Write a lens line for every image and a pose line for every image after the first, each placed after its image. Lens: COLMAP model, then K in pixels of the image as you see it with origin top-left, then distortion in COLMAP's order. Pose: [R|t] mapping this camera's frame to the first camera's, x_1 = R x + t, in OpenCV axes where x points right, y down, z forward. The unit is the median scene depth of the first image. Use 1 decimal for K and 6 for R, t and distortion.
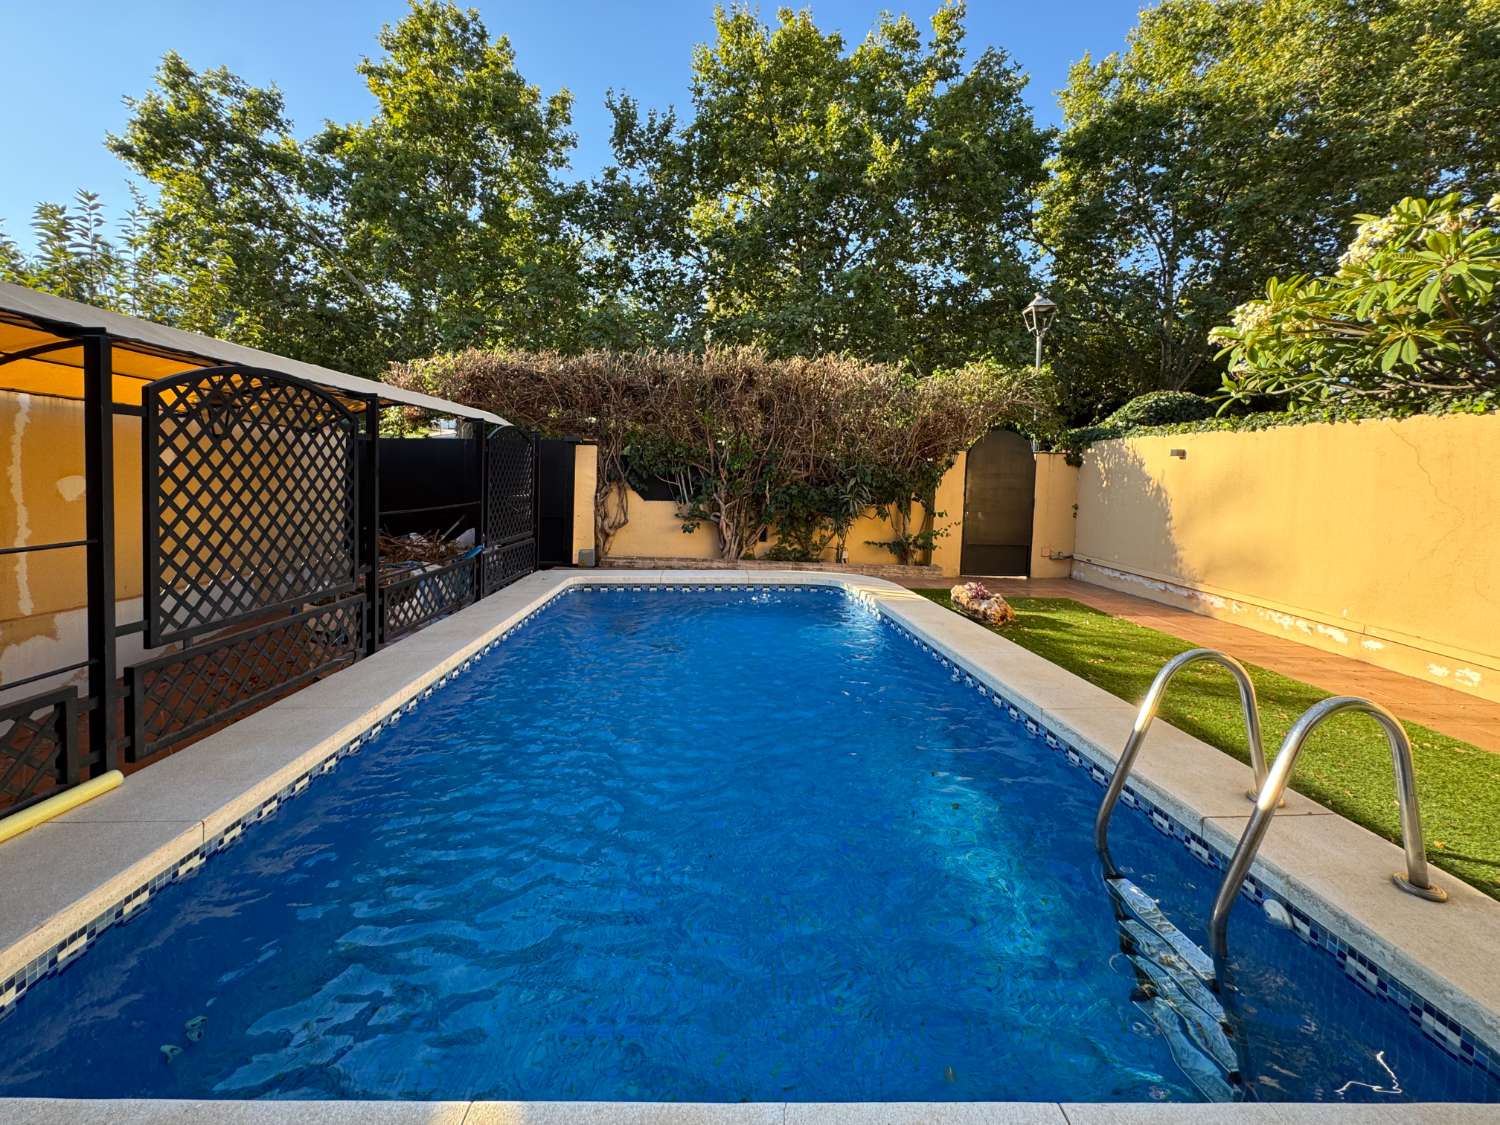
lens RADIAL K [[595.9, 0, 769.5], [0, 595.9, 501.4], [0, 0, 1]] dist [-0.004038, 0.000446]
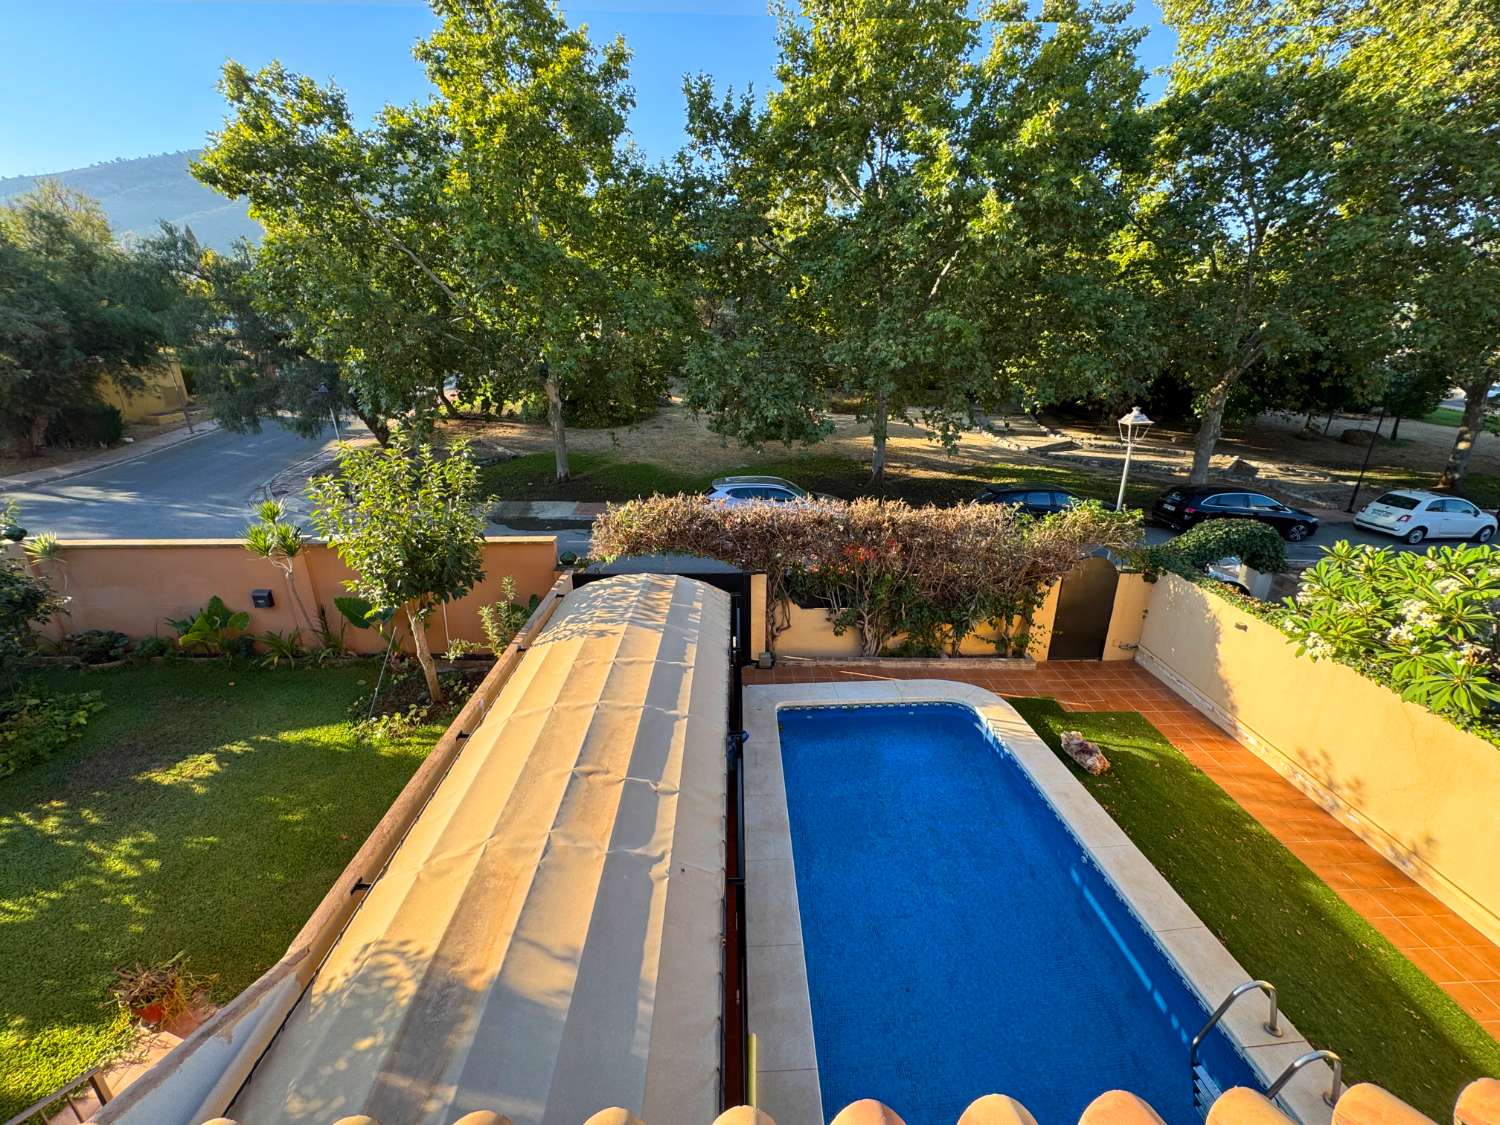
lens RADIAL K [[595.9, 0, 762.5], [0, 595.9, 555.3], [0, 0, 1]] dist [-0.004038, 0.000446]
pose [[0.999902, 0.000012, -0.014024, -0.278106], [0.004032, 0.957525, 0.288321, -0.481102], [0.013432, -0.288349, 0.957431, -0.180801]]
